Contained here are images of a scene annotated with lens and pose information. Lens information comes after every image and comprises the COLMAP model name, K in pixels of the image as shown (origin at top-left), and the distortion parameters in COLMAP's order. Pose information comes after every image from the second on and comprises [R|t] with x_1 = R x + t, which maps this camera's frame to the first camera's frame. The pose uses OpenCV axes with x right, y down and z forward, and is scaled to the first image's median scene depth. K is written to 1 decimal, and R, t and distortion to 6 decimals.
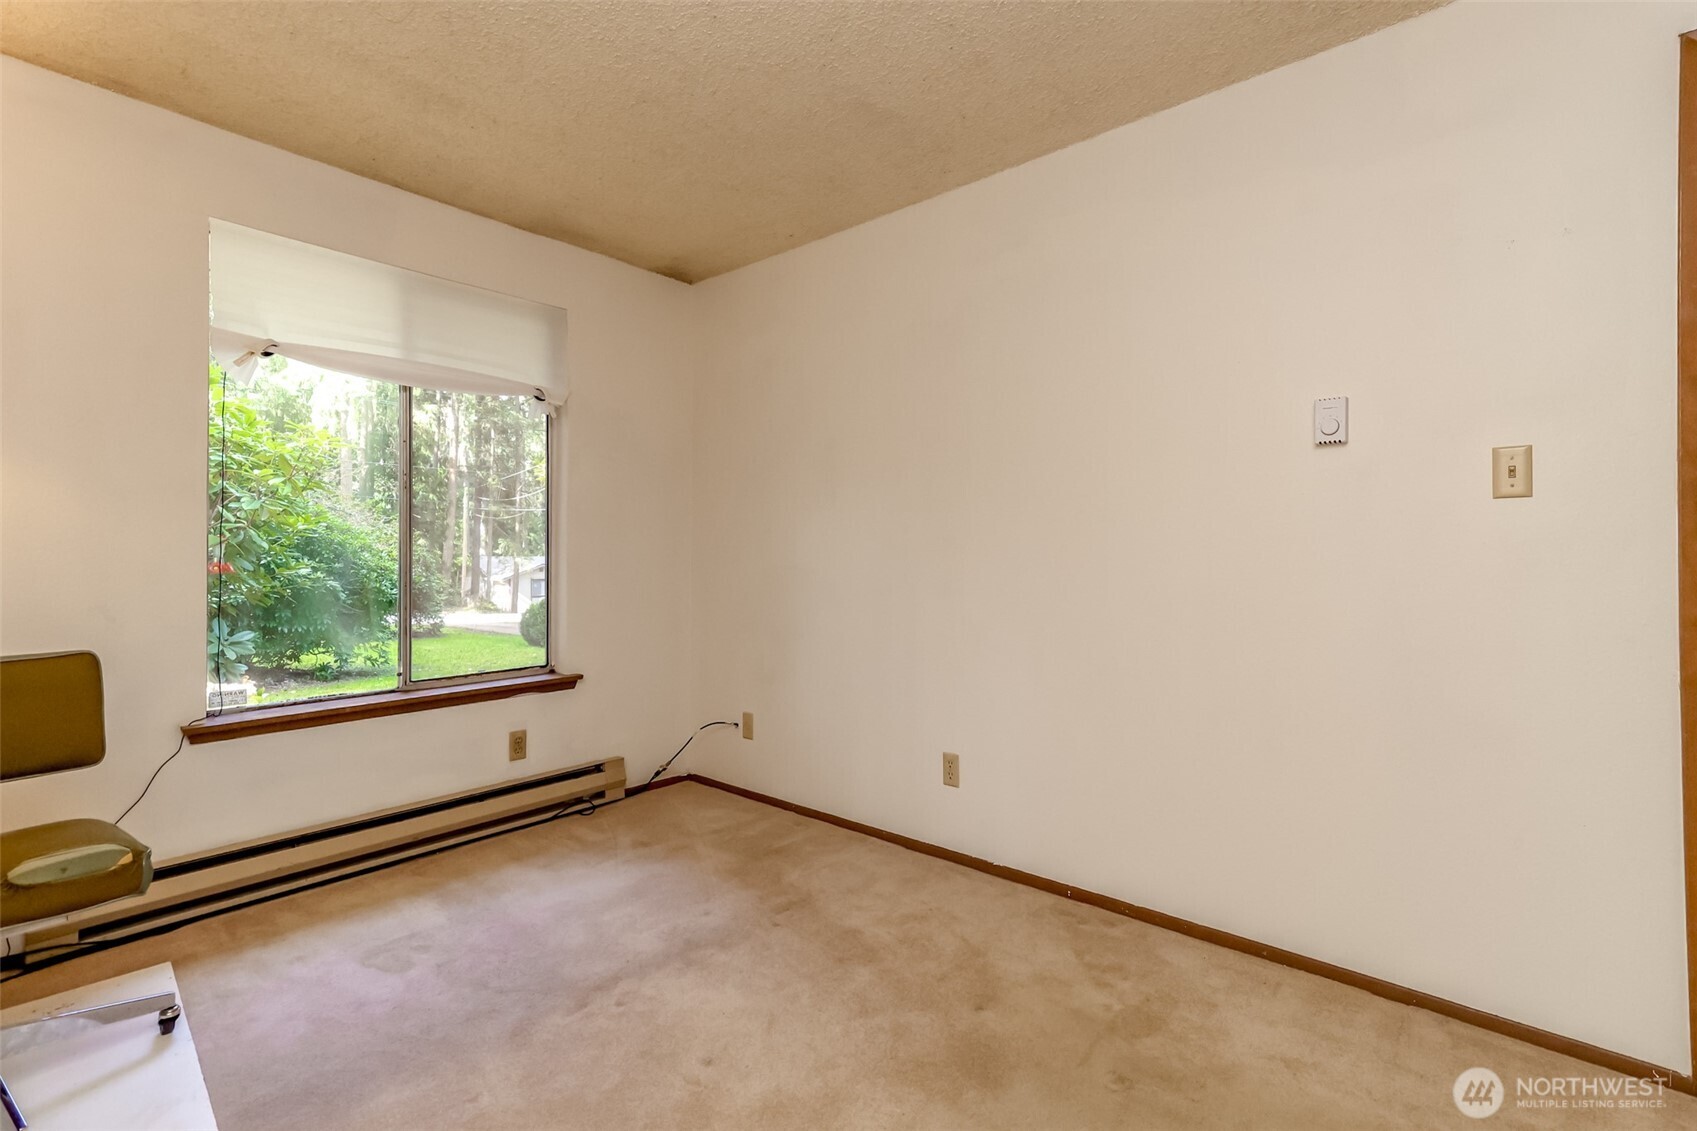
lens RADIAL K [[769.3, 0, 850.5], [0, 769.3, 554.6], [0, 0, 1]] dist [0.017762, 0.001776]
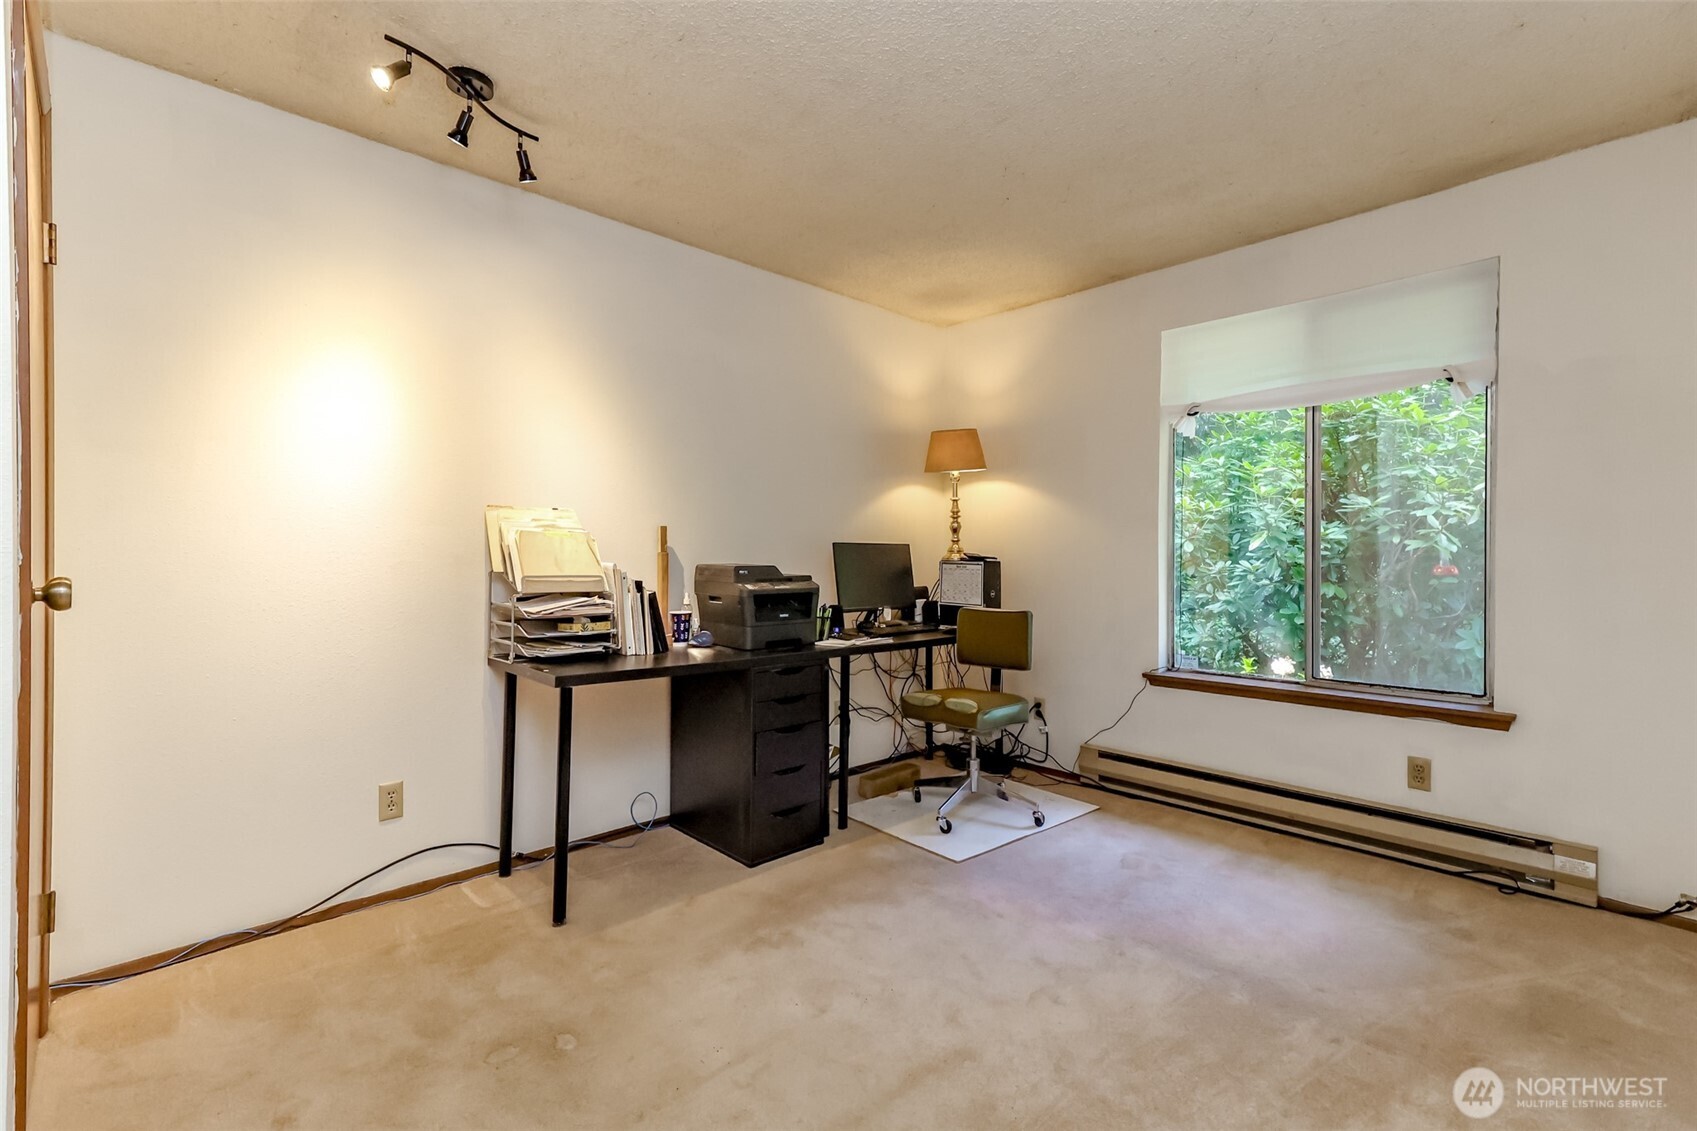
lens RADIAL K [[769.3, 0, 850.2], [0, 769.3, 563.0], [0, 0, 1]] dist [0.017762, 0.001776]
pose [[-0.109058, 0.008098, -0.994002, 0.573577], [-0.001574, 0.999964, 0.008319, -0.004866], [0.994034, 0.002472, -0.109042, 0.468723]]
